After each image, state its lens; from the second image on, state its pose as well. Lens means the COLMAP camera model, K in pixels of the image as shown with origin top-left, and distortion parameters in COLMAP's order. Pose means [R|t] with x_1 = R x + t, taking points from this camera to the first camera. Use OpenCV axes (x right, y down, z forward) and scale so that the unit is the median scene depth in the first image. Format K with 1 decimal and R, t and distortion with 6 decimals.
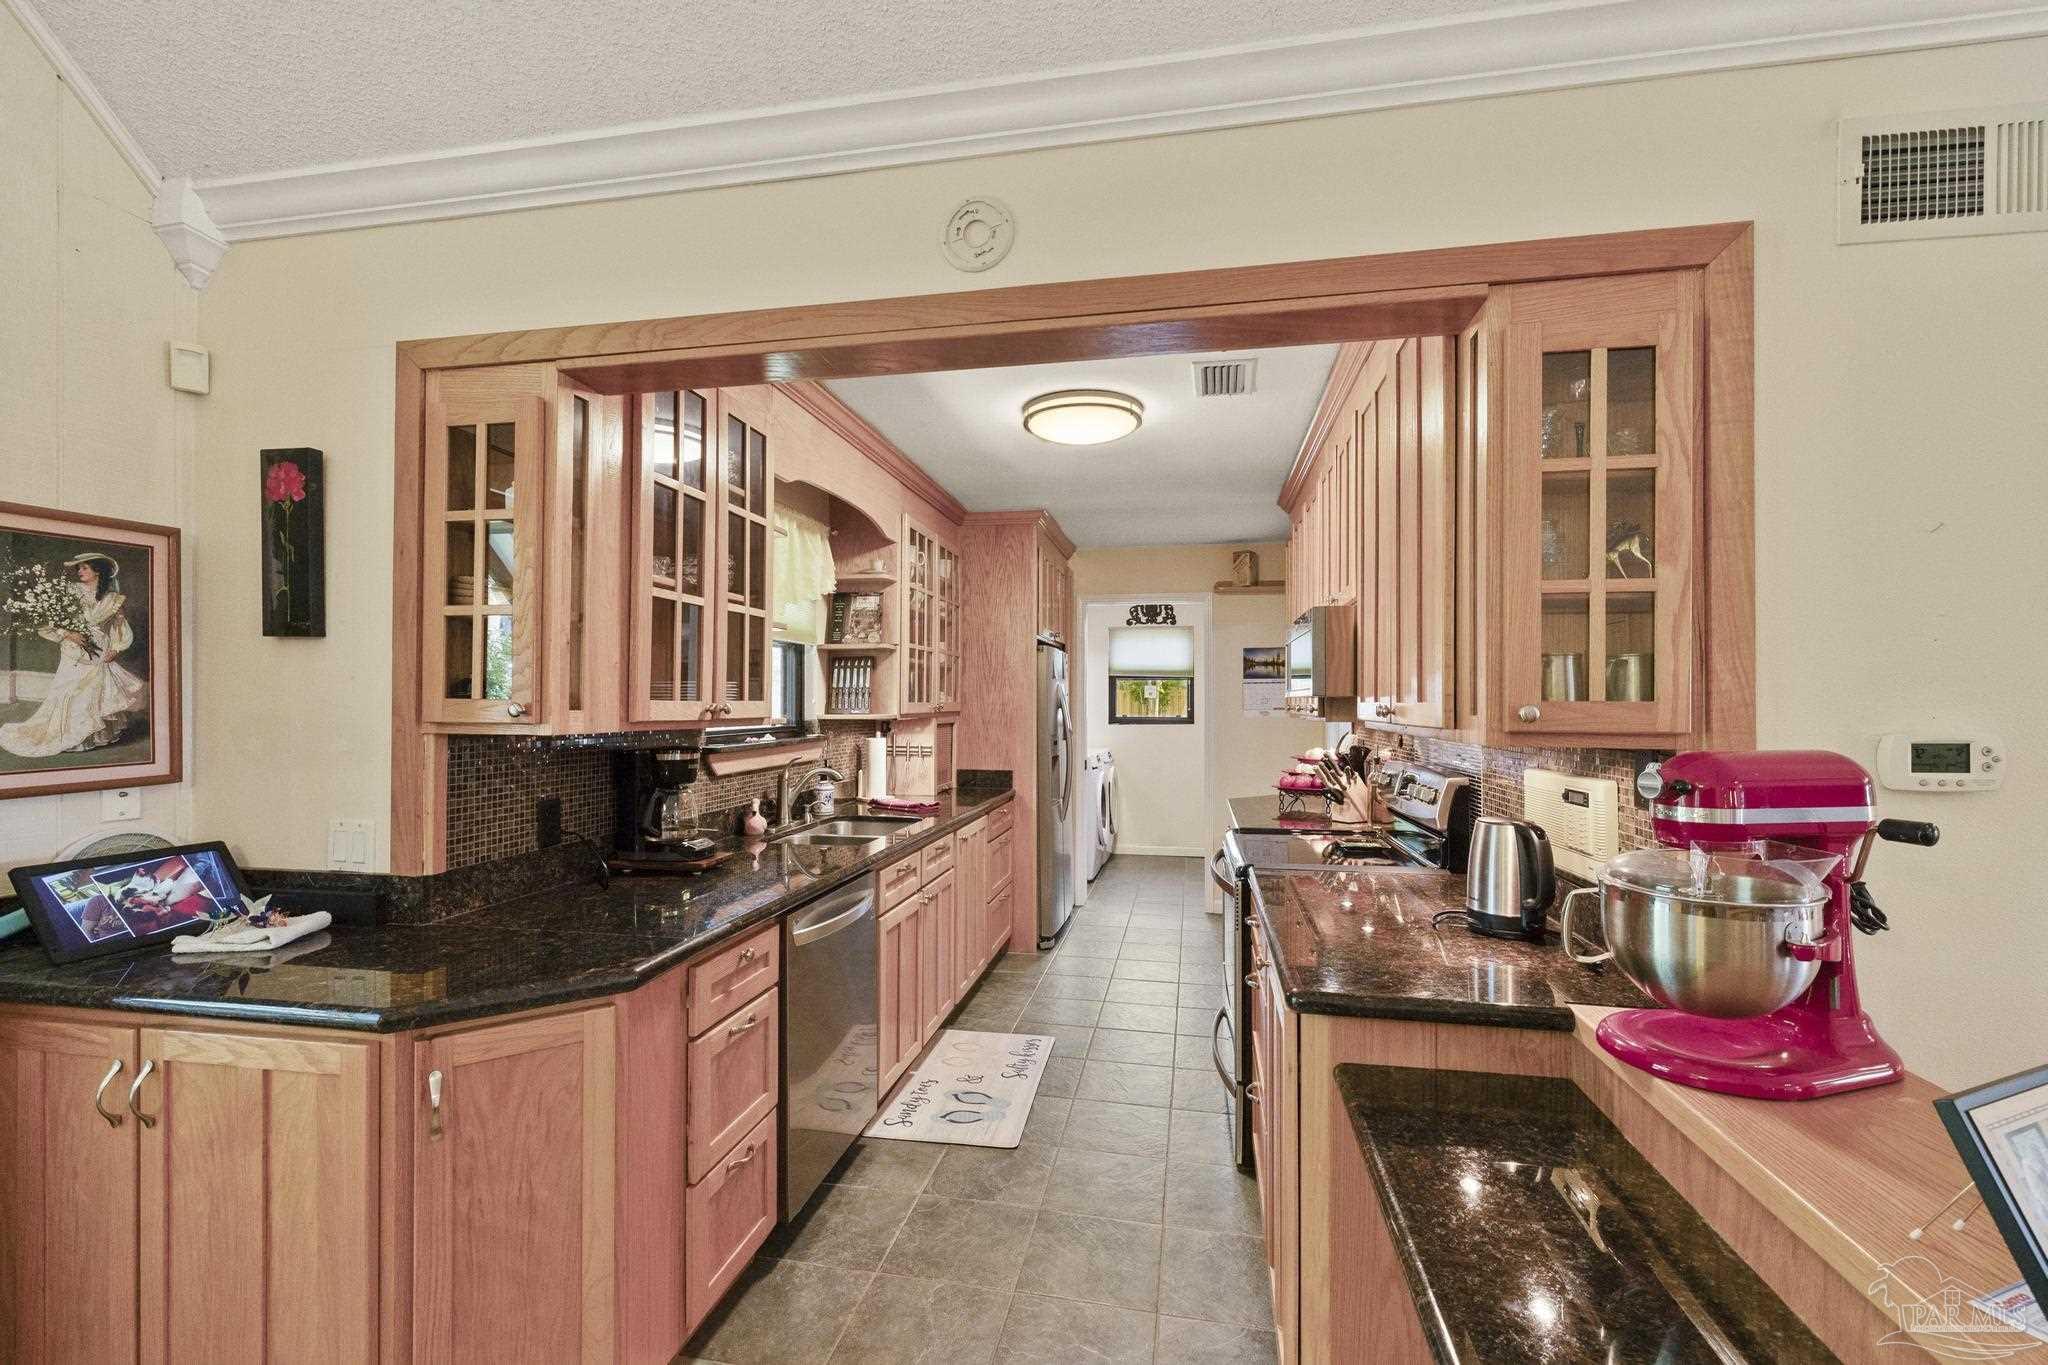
lens RADIAL K [[866.9, 0, 1021.0], [0, 866.9, 698.8], [0, 0, 1]] dist [0.003541, -0.000548]
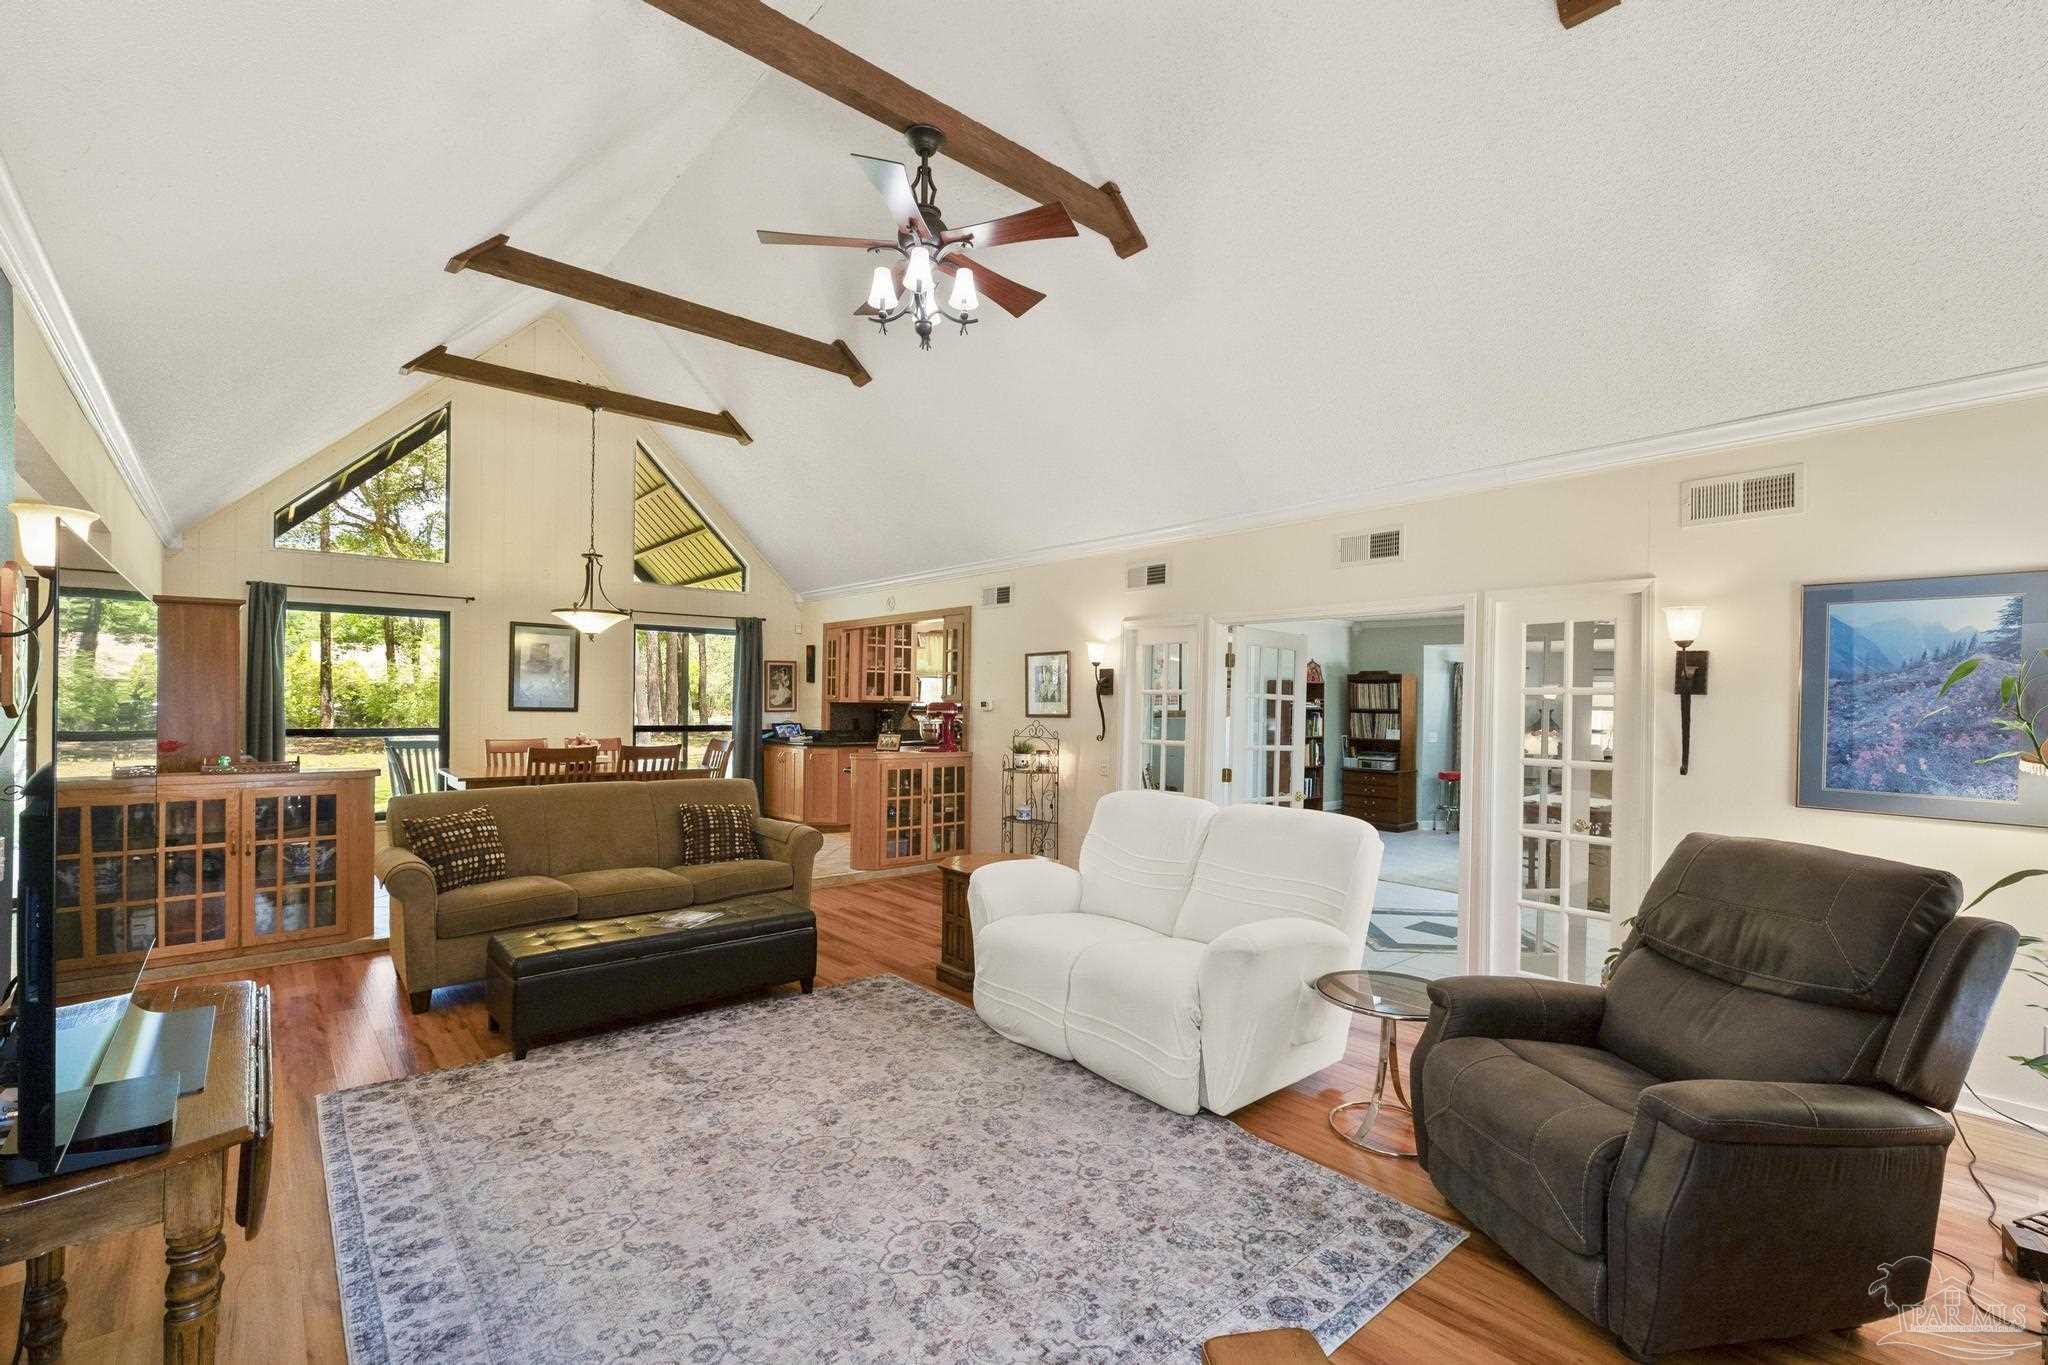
lens RADIAL K [[866.9, 0, 1026.3], [0, 866.9, 698.1], [0, 0, 1]] dist [0.003541, -0.000548]
pose [[0.797780, 0.001542, -0.602946, 1.664011], [-0.007642, 0.999942, -0.007554, 0.024437], [0.602900, 0.010634, 0.797746, -1.174716]]
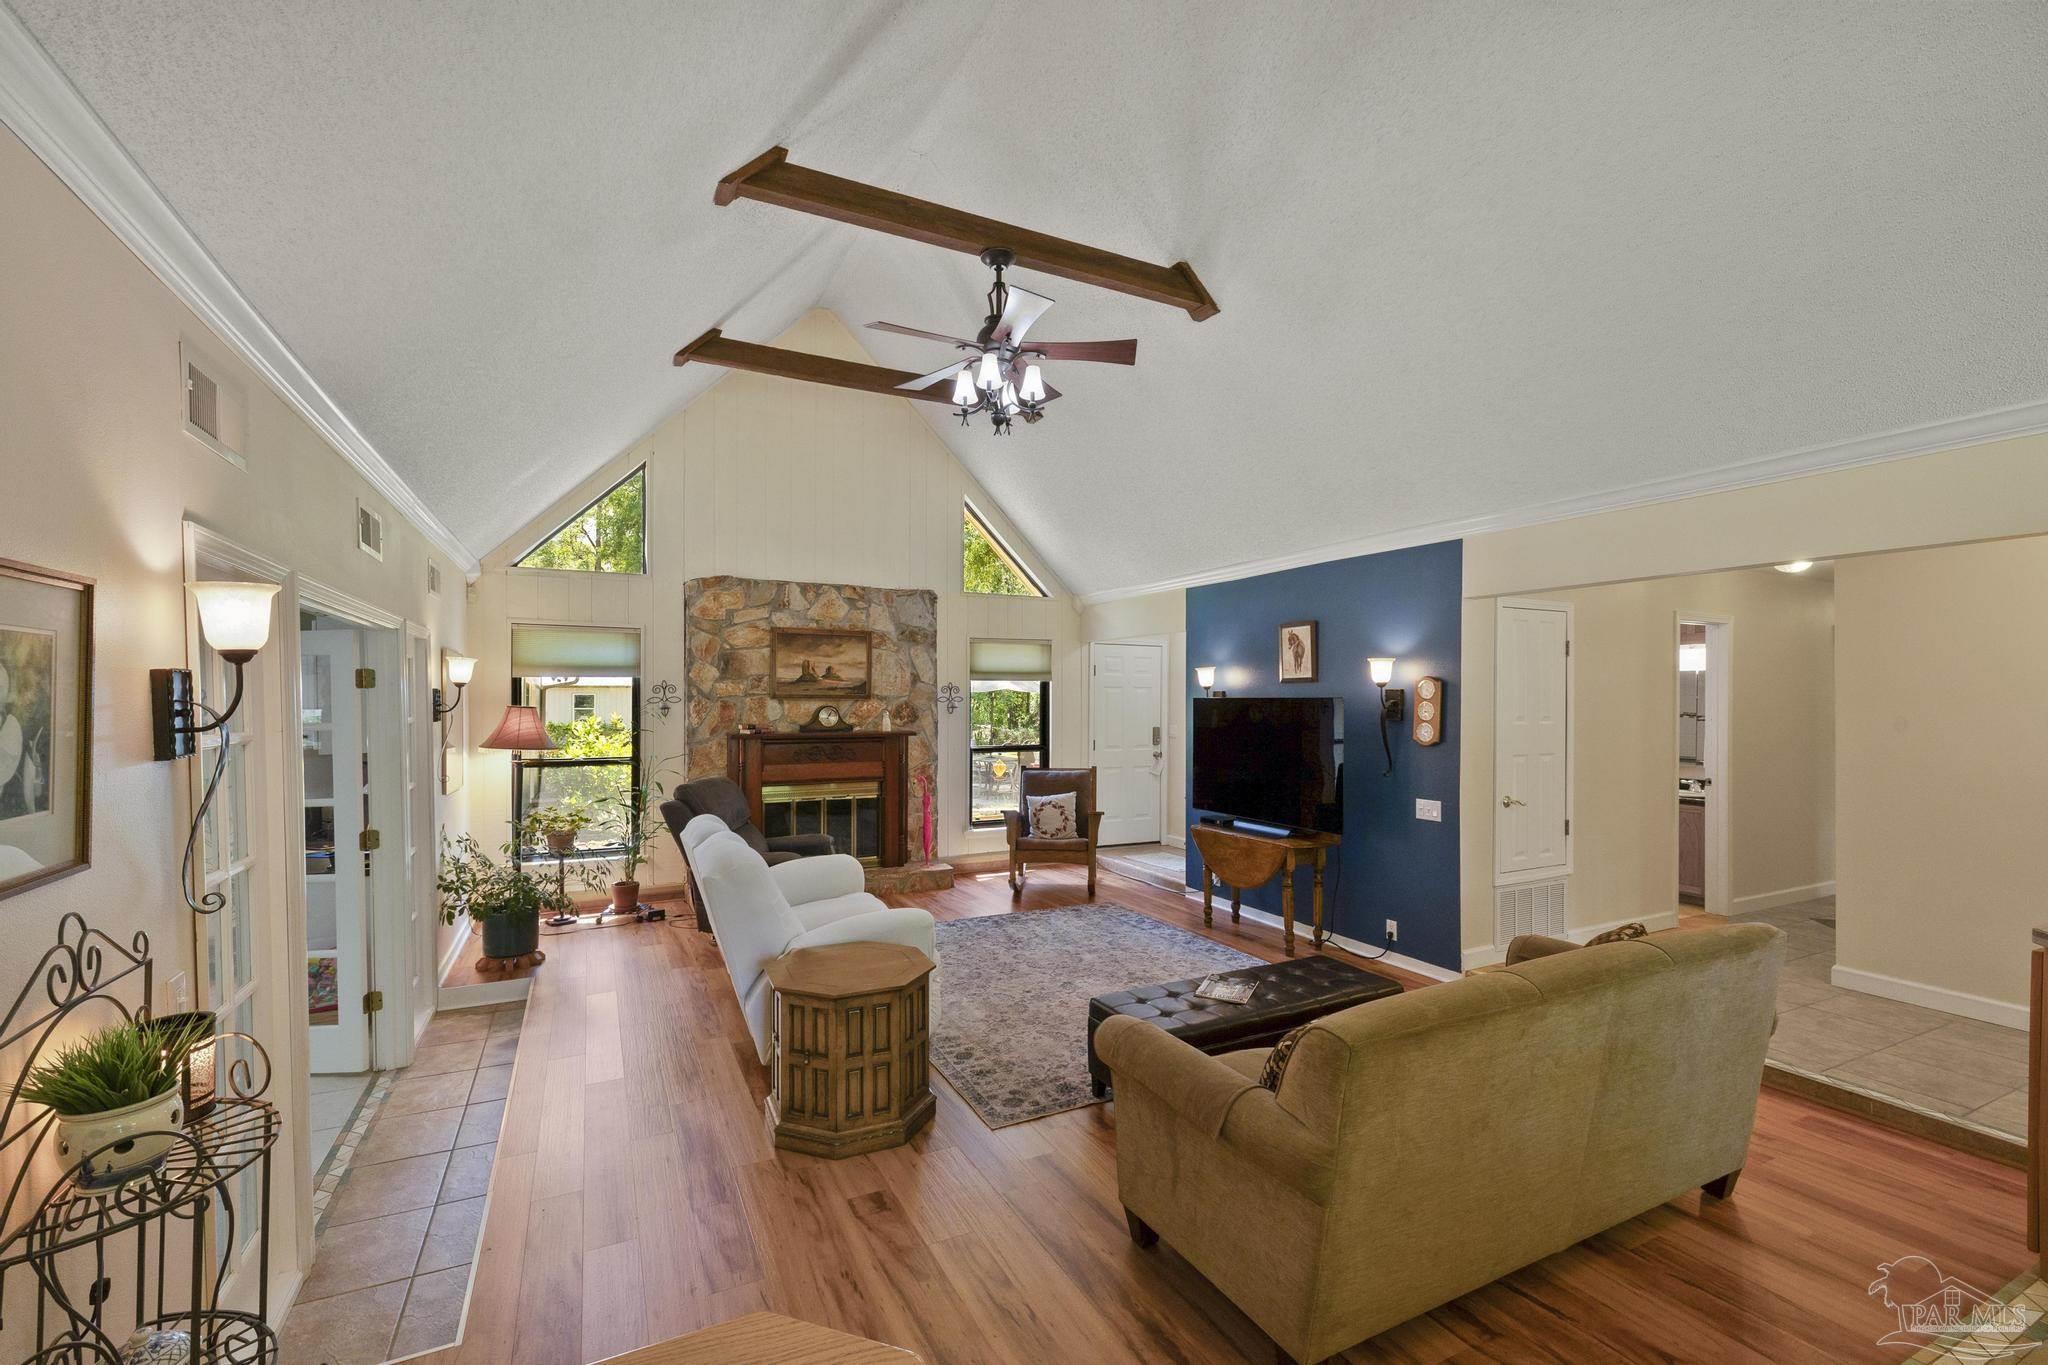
lens RADIAL K [[866.9, 0, 1027.7], [0, 866.9, 696.1], [0, 0, 1]] dist [0.003541, -0.000548]
pose [[-0.620776, 0.000438, 0.783988, 0.049067], [-0.002459, 0.999994, -0.002506, -0.032244], [-0.783984, -0.003483, -0.620771, 0.218884]]
